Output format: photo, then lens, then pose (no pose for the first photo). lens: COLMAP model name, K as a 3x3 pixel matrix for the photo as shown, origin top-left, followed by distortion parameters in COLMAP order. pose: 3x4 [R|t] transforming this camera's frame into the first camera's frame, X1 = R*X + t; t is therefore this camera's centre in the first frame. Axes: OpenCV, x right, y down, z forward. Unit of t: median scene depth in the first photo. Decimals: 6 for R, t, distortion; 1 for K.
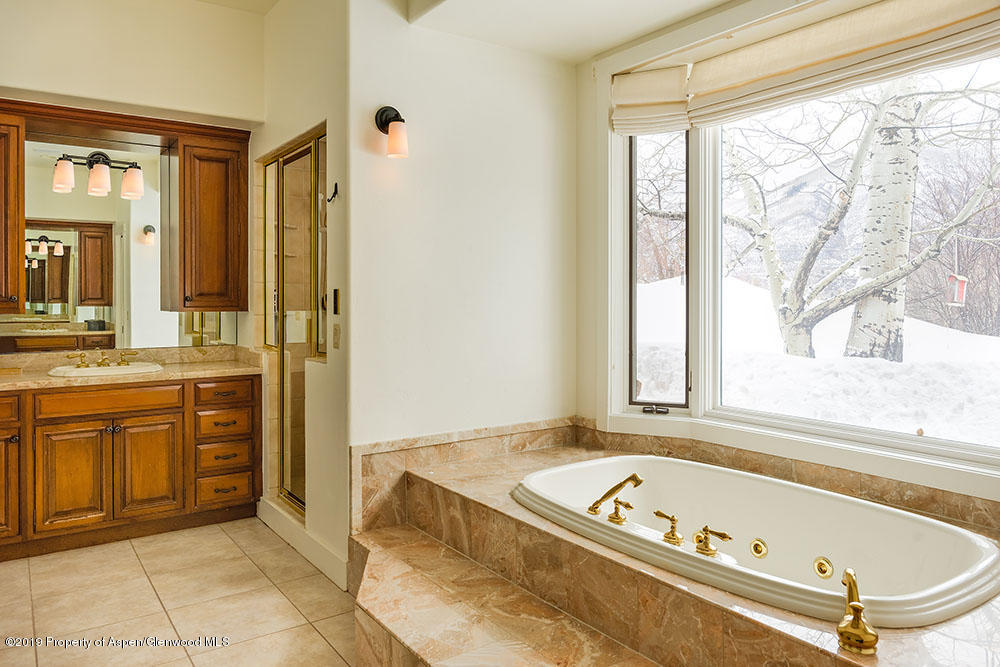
lens RADIAL K [[697.2, 0, 491.9], [0, 697.2, 300.2], [0, 0, 1]] dist [-0.007892, 0.000210]
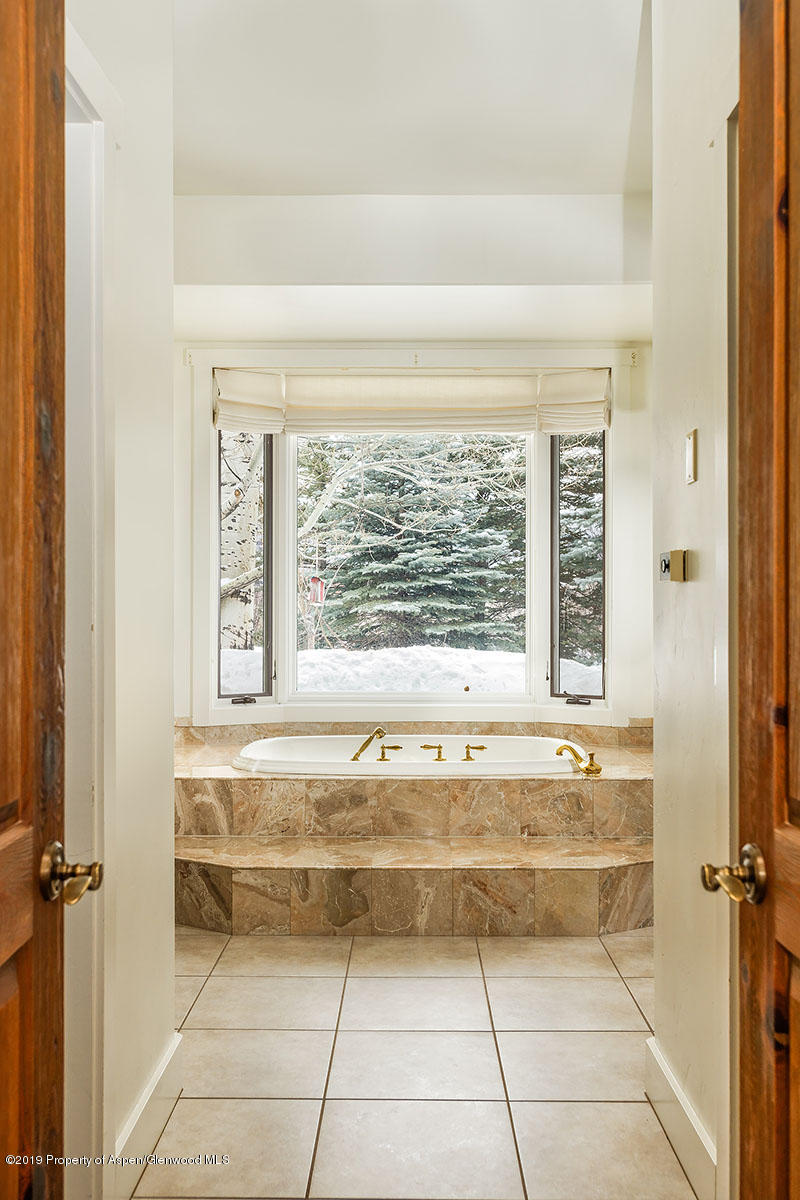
lens RADIAL K [[1095.6, 0, 400.3], [0, 1095.6, 602.6], [0, 0, 1]] dist [0.001875, 0.000000]
pose [[0.578365, 0.008186, 0.815737, -1.179197], [0.000188, 0.999948, -0.010168, 0.036980], [-0.815778, 0.006035, 0.578333, -0.151947]]
